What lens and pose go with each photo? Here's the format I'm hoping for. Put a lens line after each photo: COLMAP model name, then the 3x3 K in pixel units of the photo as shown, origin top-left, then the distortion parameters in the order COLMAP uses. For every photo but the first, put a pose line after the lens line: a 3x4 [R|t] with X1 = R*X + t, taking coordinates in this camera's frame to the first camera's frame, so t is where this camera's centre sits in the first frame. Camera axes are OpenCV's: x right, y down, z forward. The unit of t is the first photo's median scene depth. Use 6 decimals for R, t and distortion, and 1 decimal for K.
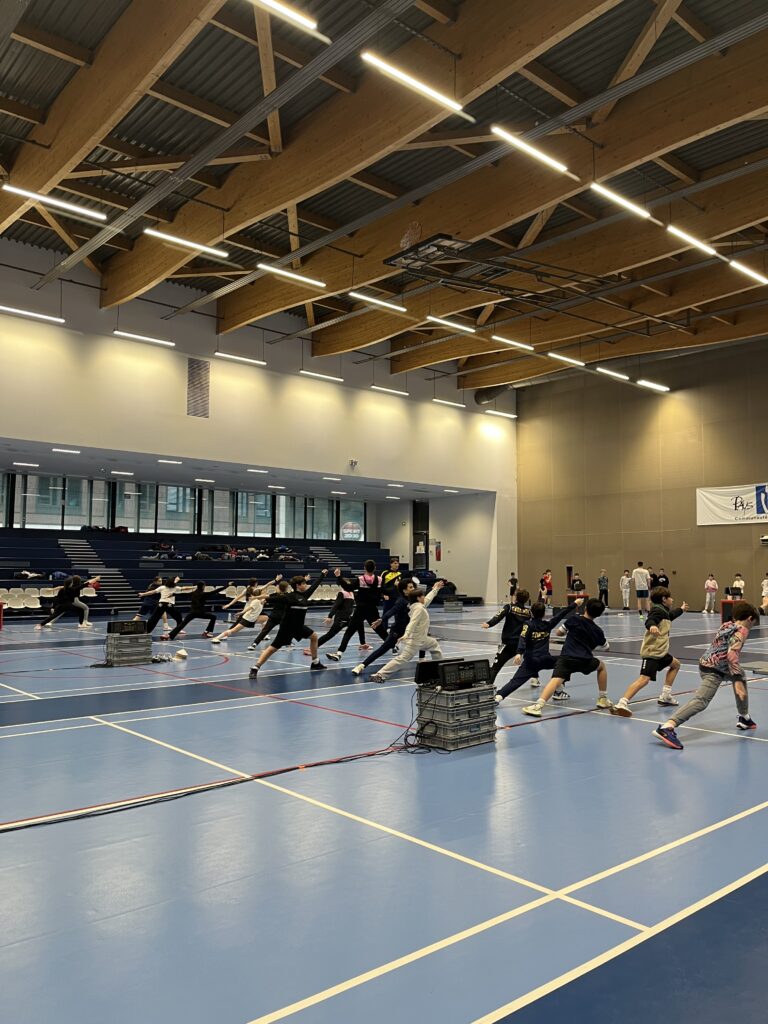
lens RADIAL K [[774.8, 0, 400.4], [0, 774.8, 523.6], [0, 0, 1]] dist [0.095694, -0.004522]
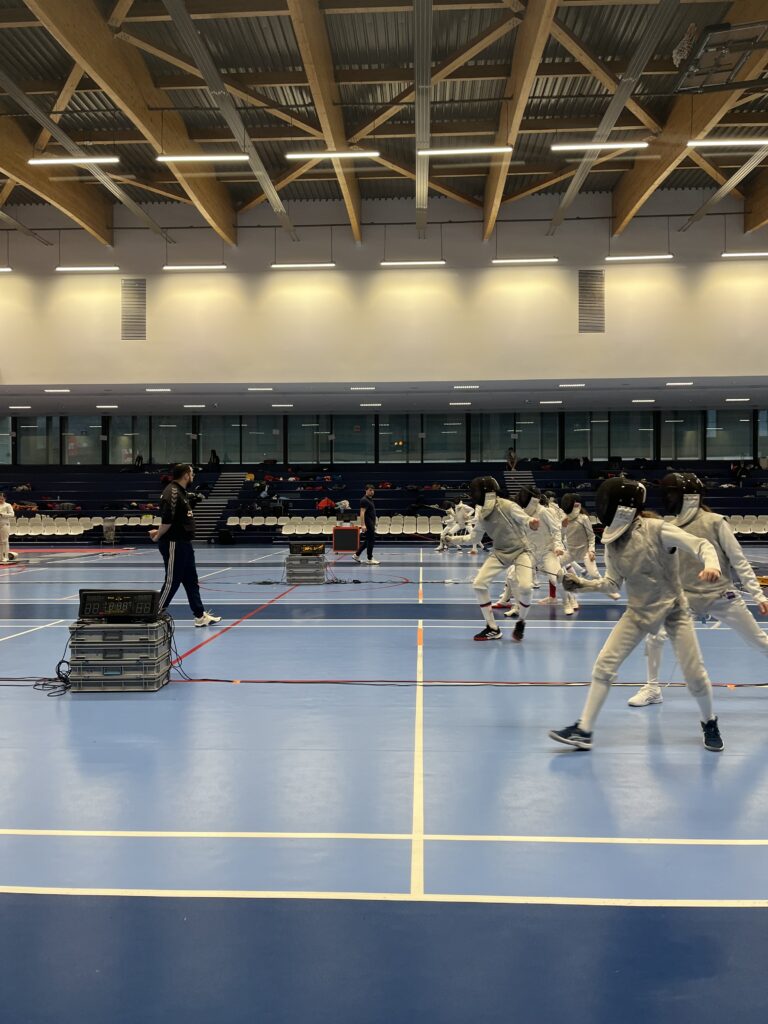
lens RADIAL K [[770.1, 0, 389.0], [0, 770.1, 494.2], [0, 0, 1]] dist [0.076414, -0.116277]
pose [[0.707076, -0.015733, -0.706963, 0.163759], [0.051460, 0.998247, 0.029253, 0.010210], [0.705263, -0.057064, 0.706645, 0.139803]]
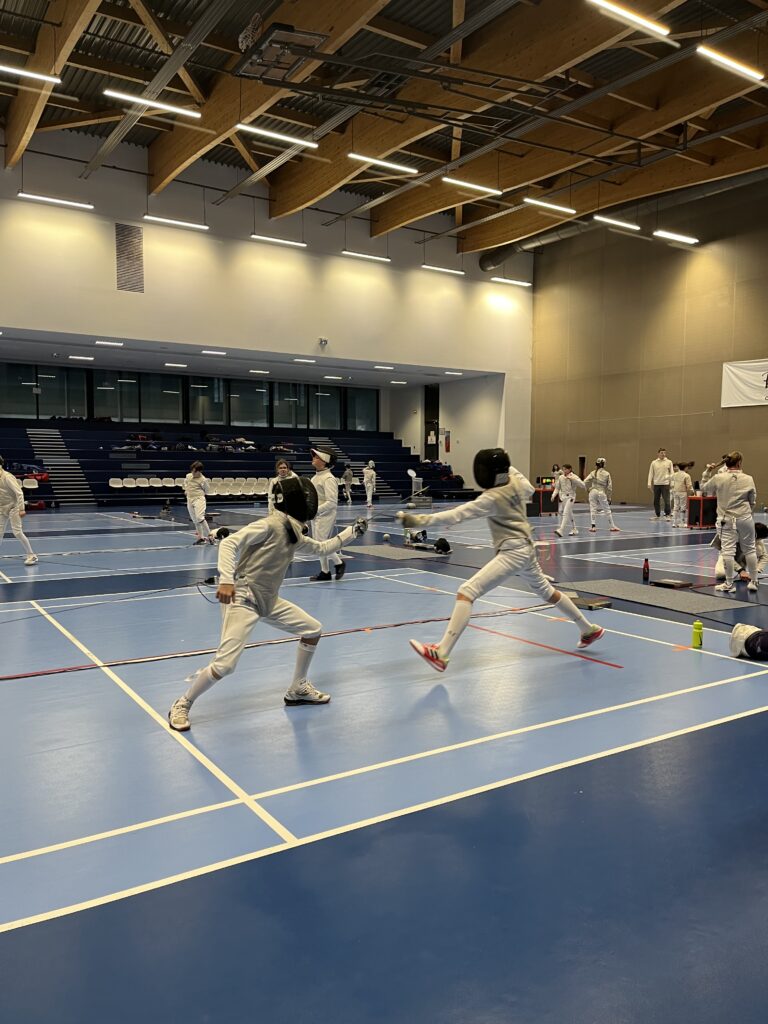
lens RADIAL K [[770.1, 0, 389.0], [0, 770.1, 494.2], [0, 0, 1]] dist [0.076414, -0.116277]
pose [[0.989538, 0.005322, -0.144172, 0.127996], [0.009106, 0.995022, 0.099234, 0.007992], [0.143983, -0.099509, 0.984564, 0.108820]]
